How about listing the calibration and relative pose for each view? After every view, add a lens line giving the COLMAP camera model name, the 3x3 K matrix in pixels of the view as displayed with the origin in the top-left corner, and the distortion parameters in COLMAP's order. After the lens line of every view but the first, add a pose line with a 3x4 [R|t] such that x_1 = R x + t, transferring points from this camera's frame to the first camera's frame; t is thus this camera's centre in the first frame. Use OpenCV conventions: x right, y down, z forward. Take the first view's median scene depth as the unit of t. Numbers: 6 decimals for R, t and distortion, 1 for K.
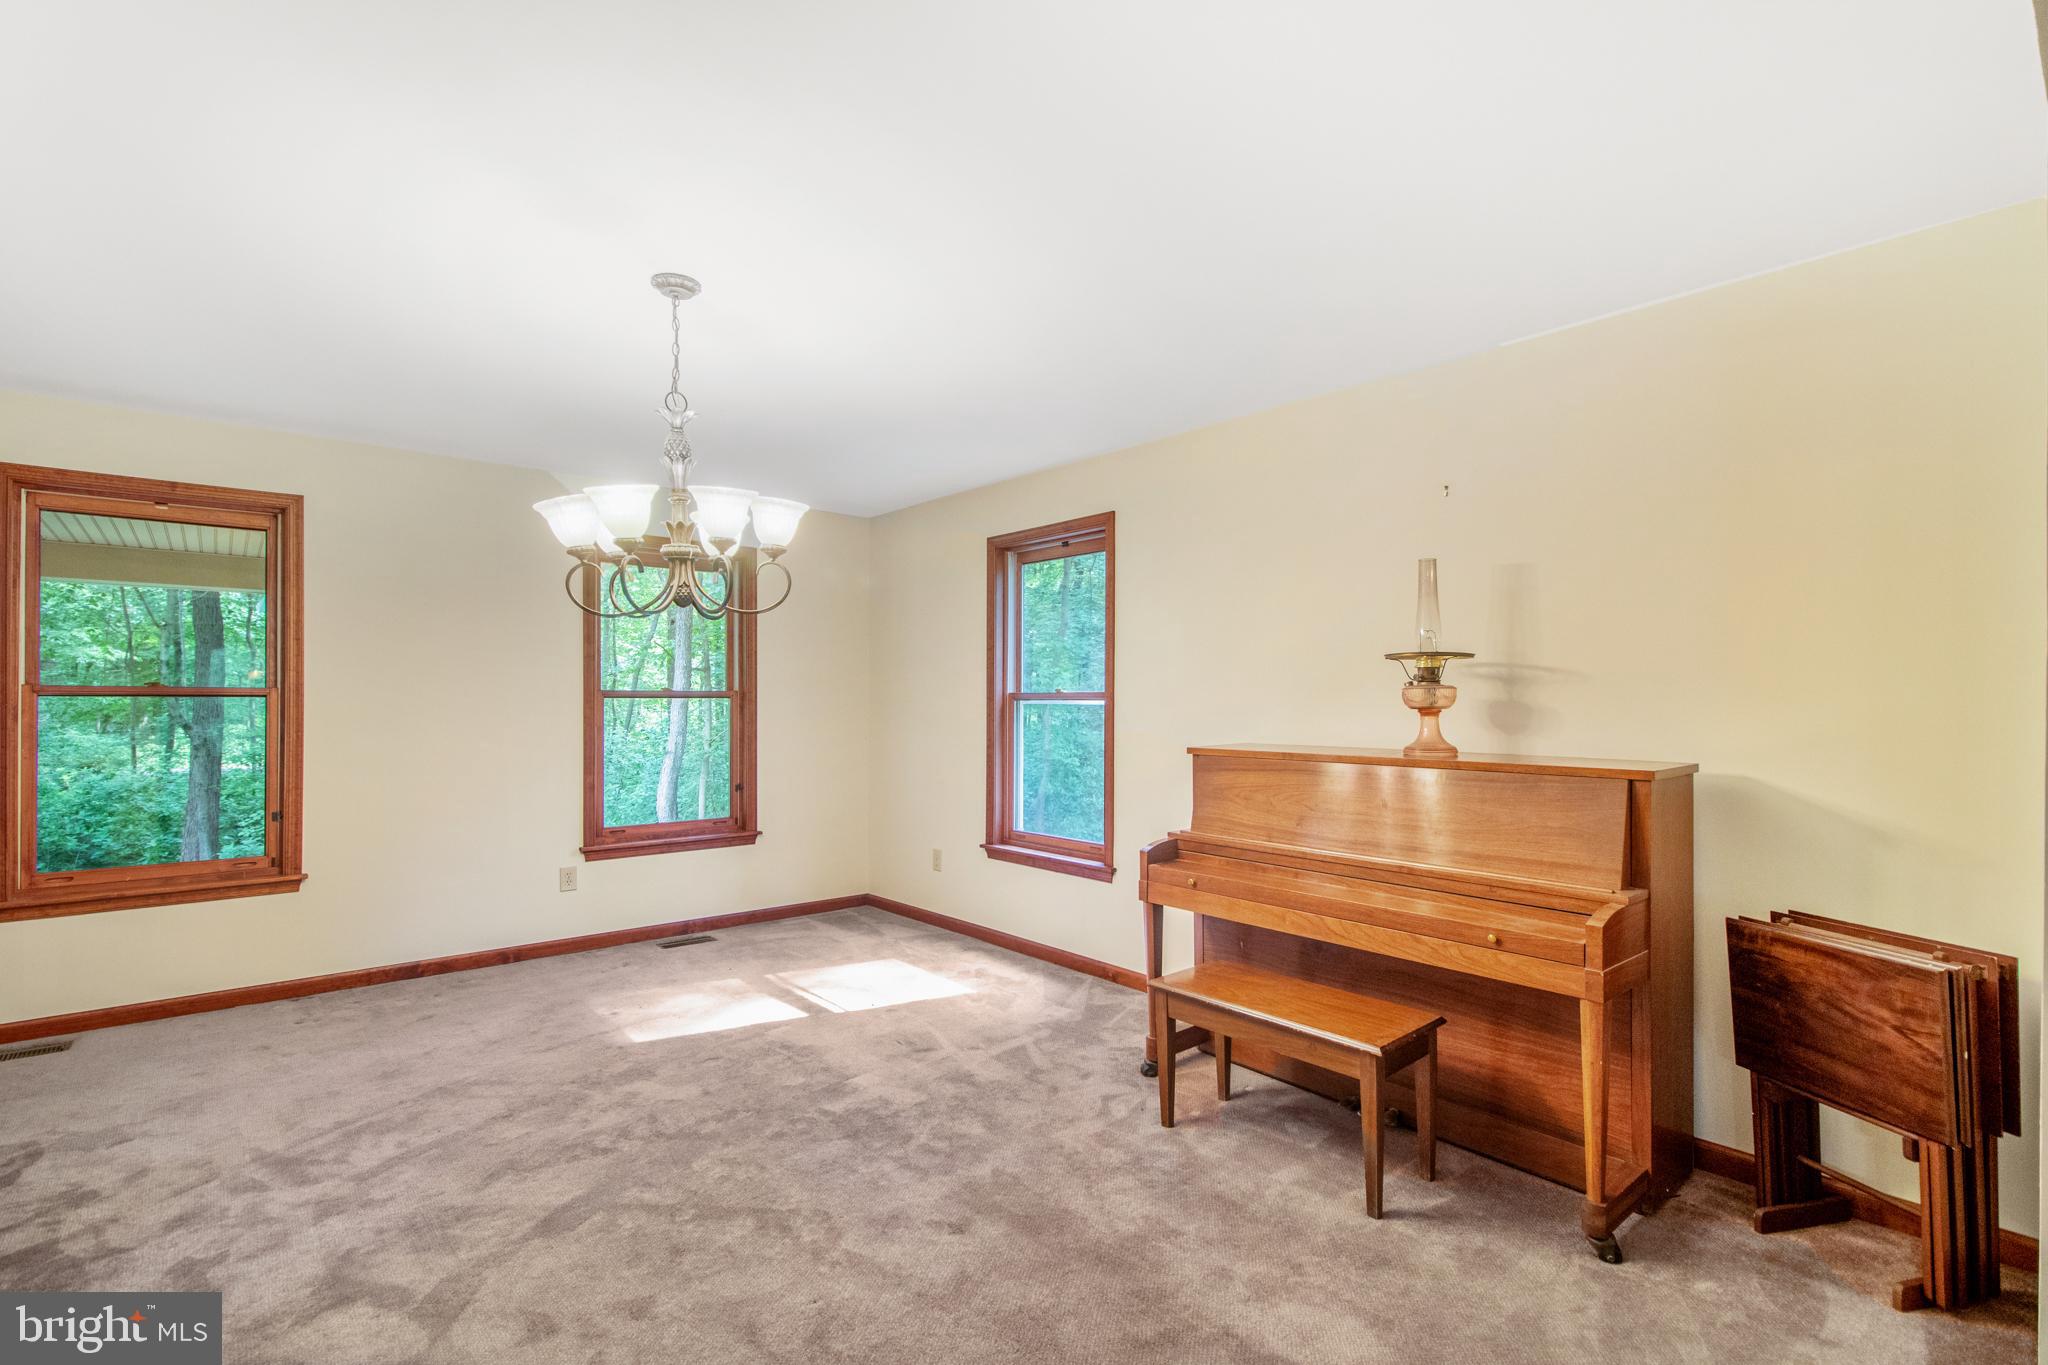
lens RADIAL K [[953.5, 0, 1019.0], [0, 953.5, 696.9], [0, 0, 1]] dist [0.015648, -0.007740]
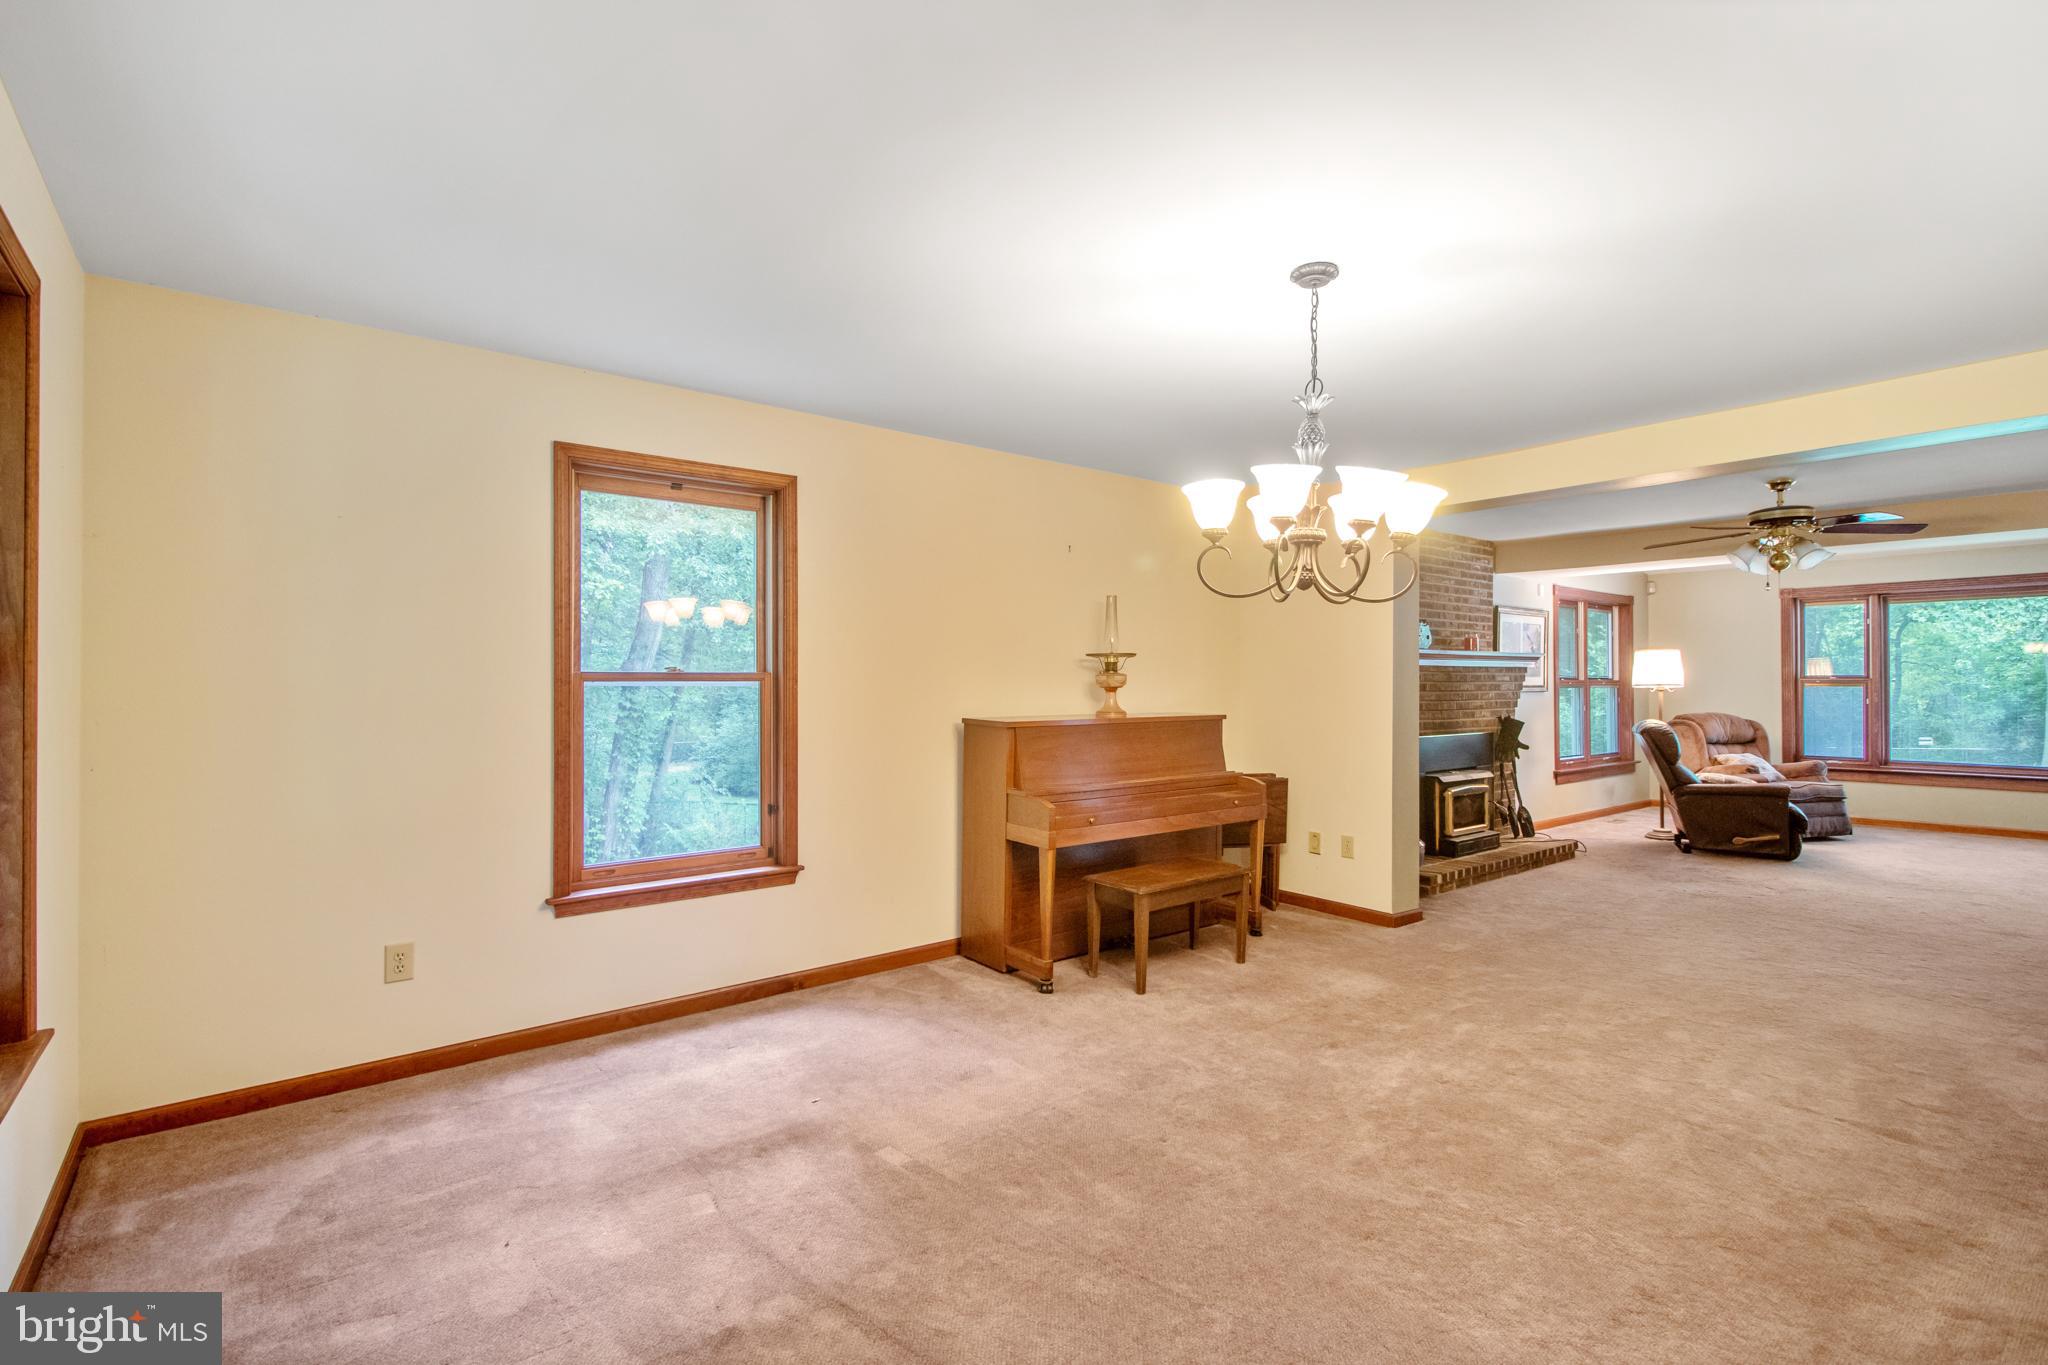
lens RADIAL K [[953.5, 0, 1024.9], [0, 953.5, 693.2], [0, 0, 1]] dist [0.015648, -0.007740]
pose [[0.013079, -0.014332, 0.999812, -0.759412], [-0.005588, 0.999881, 0.014406, -0.000821], [-0.999899, -0.005775, 0.012997, 0.723551]]
